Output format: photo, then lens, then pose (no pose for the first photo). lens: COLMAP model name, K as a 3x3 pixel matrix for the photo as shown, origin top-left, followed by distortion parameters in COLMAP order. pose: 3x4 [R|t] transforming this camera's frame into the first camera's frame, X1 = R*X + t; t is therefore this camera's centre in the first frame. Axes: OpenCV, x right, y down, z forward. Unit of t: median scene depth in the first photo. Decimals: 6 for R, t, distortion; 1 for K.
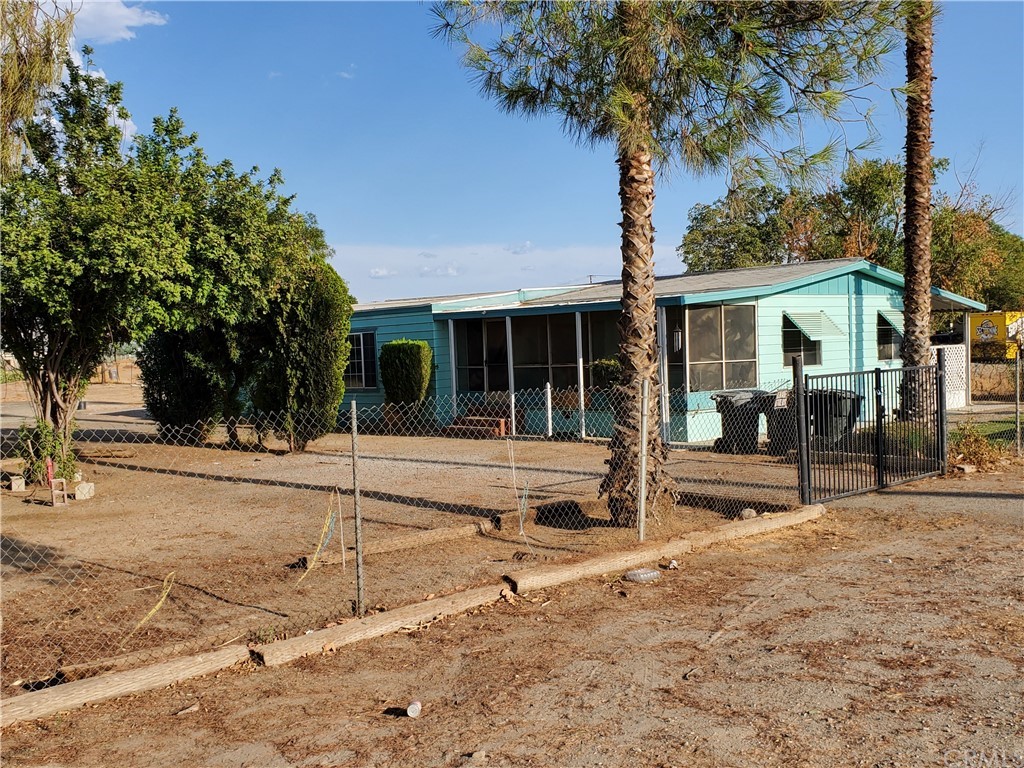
lens RADIAL K [[1121.4, 0, 512.0], [0, 1121.4, 384.0], [0, 0, 1]] dist [0.146035, -0.002342]
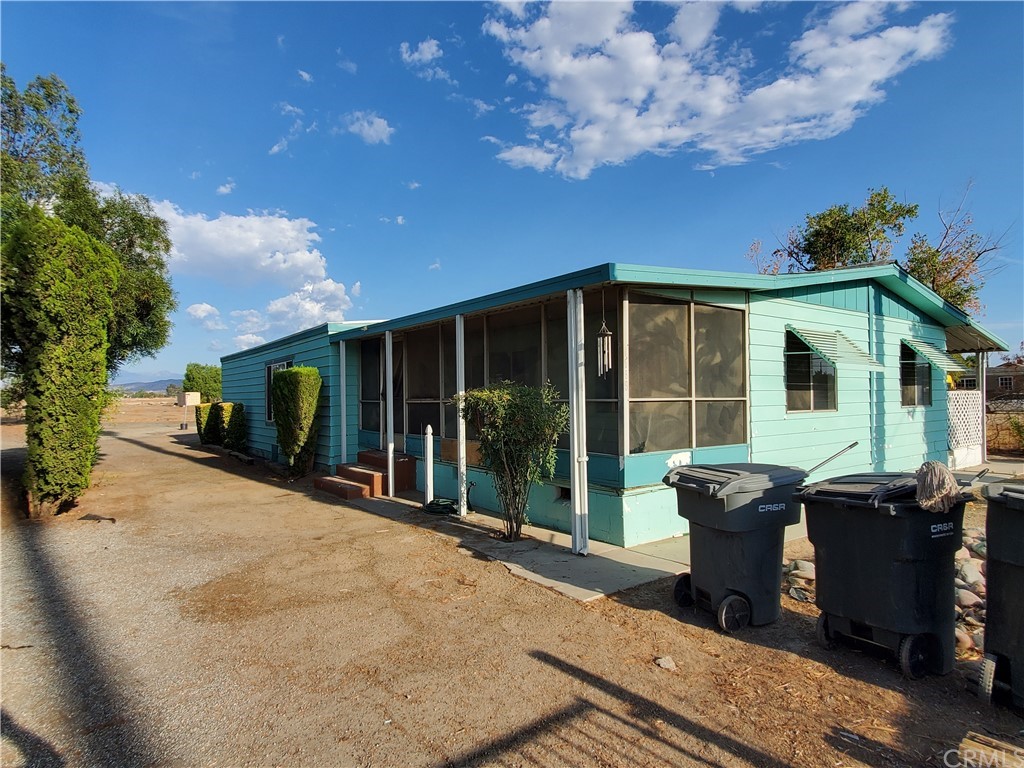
lens RADIAL K [[585.7, 0, 512.0], [0, 585.7, 384.0], [0, 0, 1]] dist [0.000113, 0.000321]
pose [[0.994181, 0.021866, -0.105485, 0.124783], [-0.027585, 0.998210, -0.053066, -0.008934], [0.104135, 0.055667, 0.993004, 0.679582]]
